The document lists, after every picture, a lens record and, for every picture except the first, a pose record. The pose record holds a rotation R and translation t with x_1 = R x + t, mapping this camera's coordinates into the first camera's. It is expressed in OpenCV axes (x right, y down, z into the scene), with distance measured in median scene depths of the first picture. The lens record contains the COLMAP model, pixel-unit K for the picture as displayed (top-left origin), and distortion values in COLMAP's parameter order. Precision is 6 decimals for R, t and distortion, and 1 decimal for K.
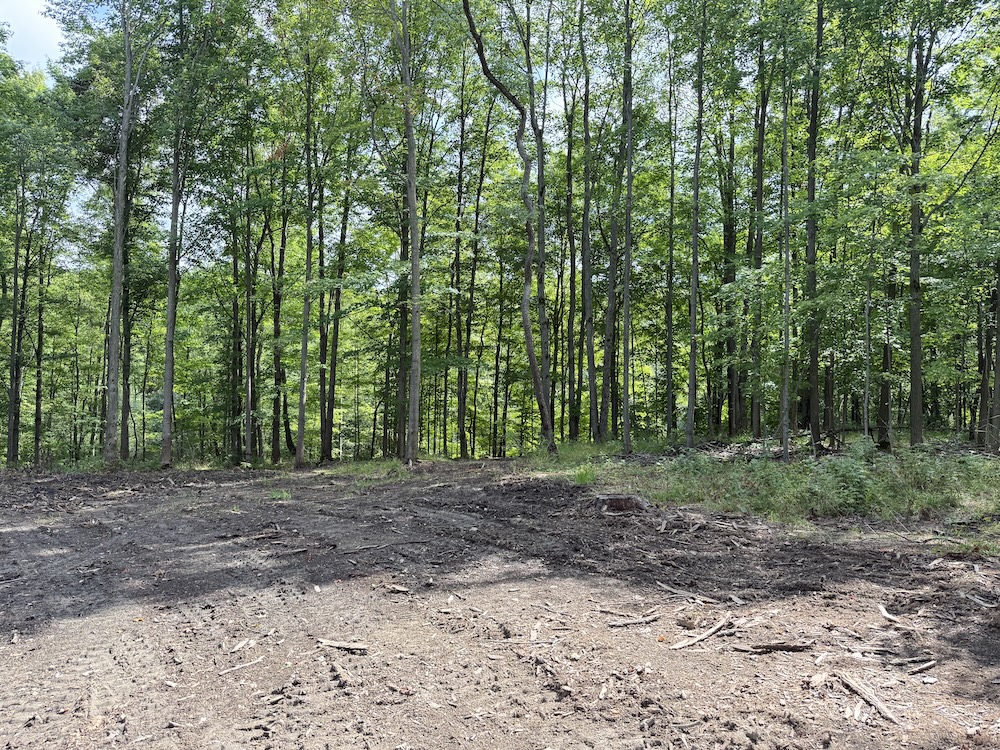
lens RADIAL K [[708.6, 0, 505.0], [0, 708.6, 375.7], [0, 0, 1]] dist [0.014784, -0.026385]
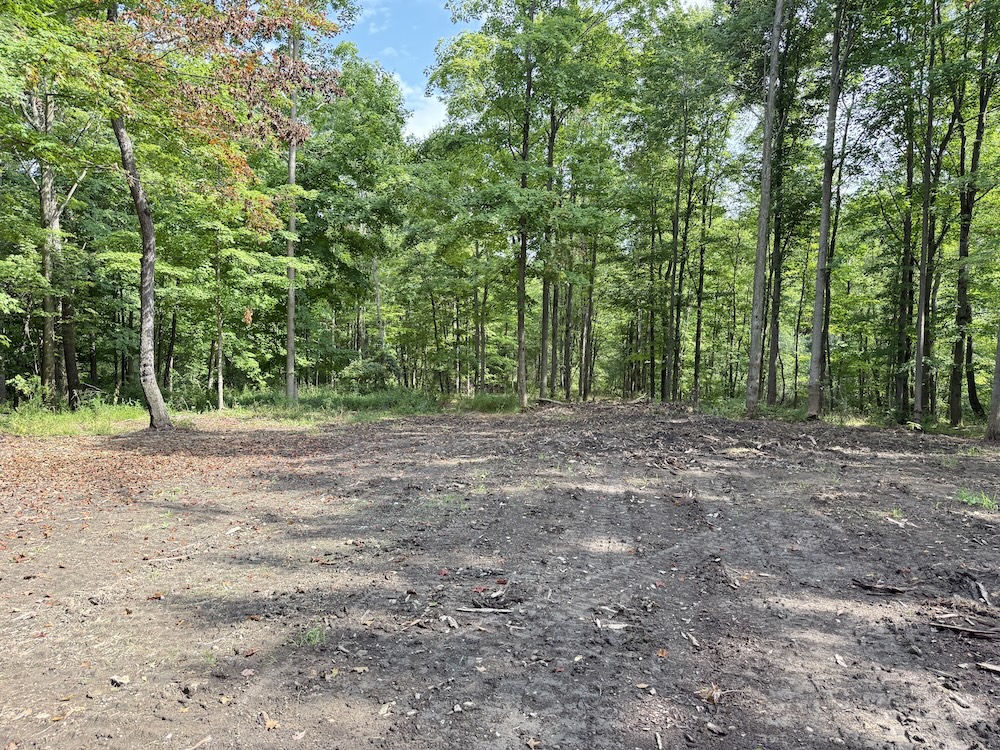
lens RADIAL K [[708.6, 0, 502.1], [0, 708.6, 371.9], [0, 0, 1]] dist [0.014784, -0.026385]
pose [[0.639641, 0.056041, -0.766628, -0.044791], [0.000670, 0.997298, 0.073462, 0.007071], [0.768674, -0.047503, 0.637875, 0.118476]]
